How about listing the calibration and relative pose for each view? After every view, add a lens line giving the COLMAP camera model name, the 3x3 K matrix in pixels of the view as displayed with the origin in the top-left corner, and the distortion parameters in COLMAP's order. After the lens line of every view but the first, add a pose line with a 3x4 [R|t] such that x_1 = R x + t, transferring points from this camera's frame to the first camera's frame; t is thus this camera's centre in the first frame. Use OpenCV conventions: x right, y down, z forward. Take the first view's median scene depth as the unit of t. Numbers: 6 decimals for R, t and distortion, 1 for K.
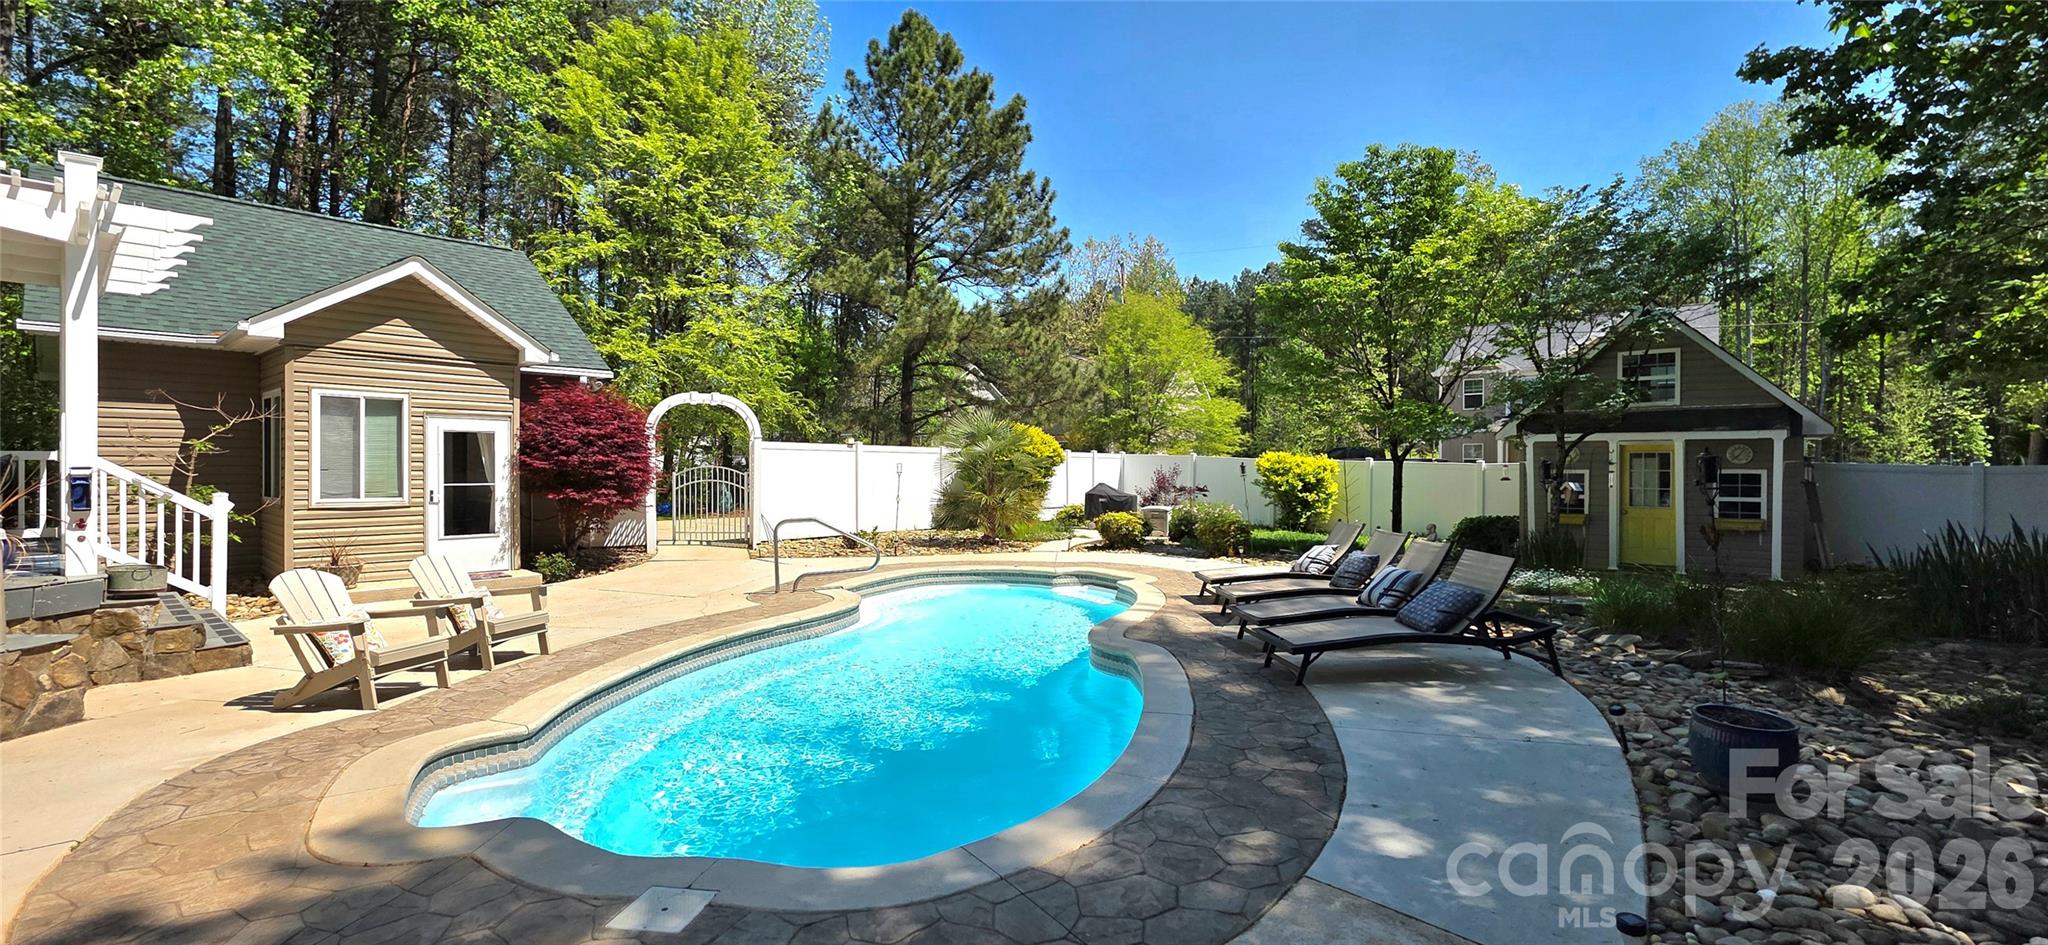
lens RADIAL K [[812.6, 0, 1024.0], [0, 812.6, 472.5], [0, 0, 1]] dist [0.001106, 0.000027]
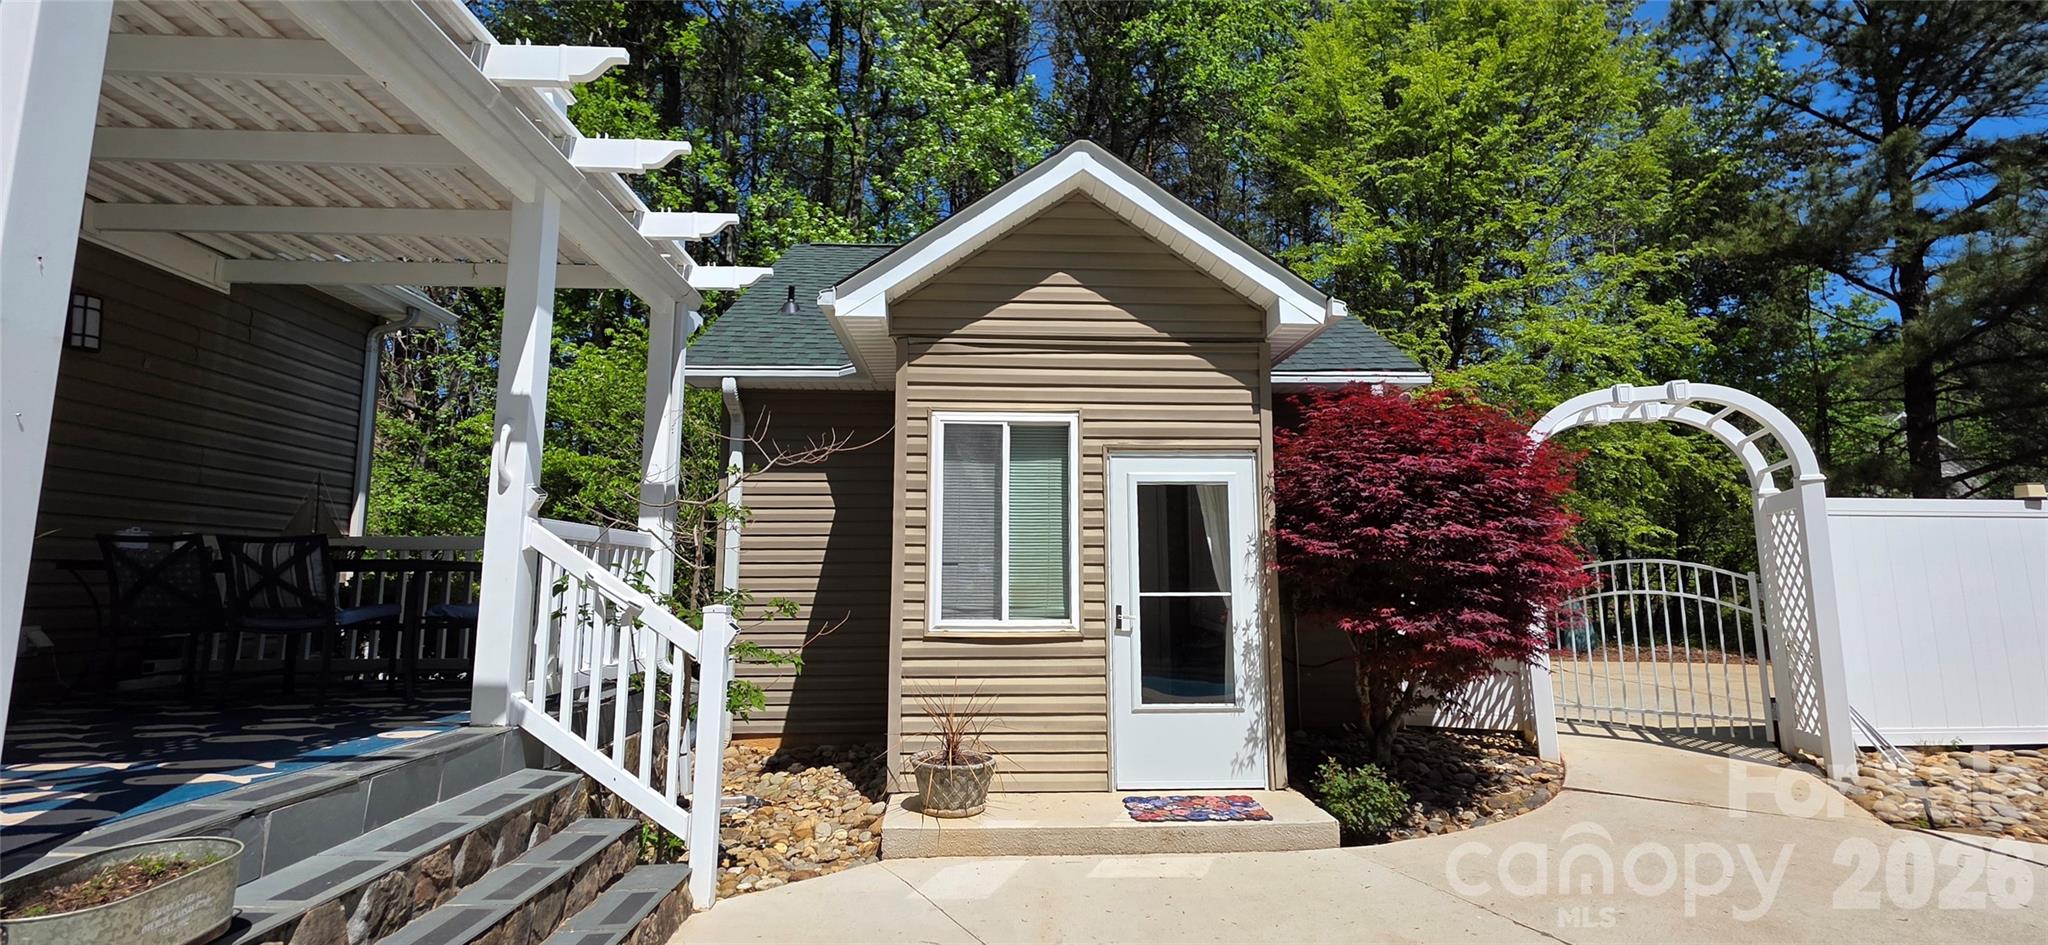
lens RADIAL K [[812.6, 0, 1024.0], [0, 812.6, 472.5], [0, 0, 1]] dist [0.001106, 0.000027]
pose [[0.666728, -0.099209, -0.738669, -0.377829], [-0.001239, 0.990952, -0.134210, 0.008032], [0.745300, 0.090396, 0.660572, 0.595383]]
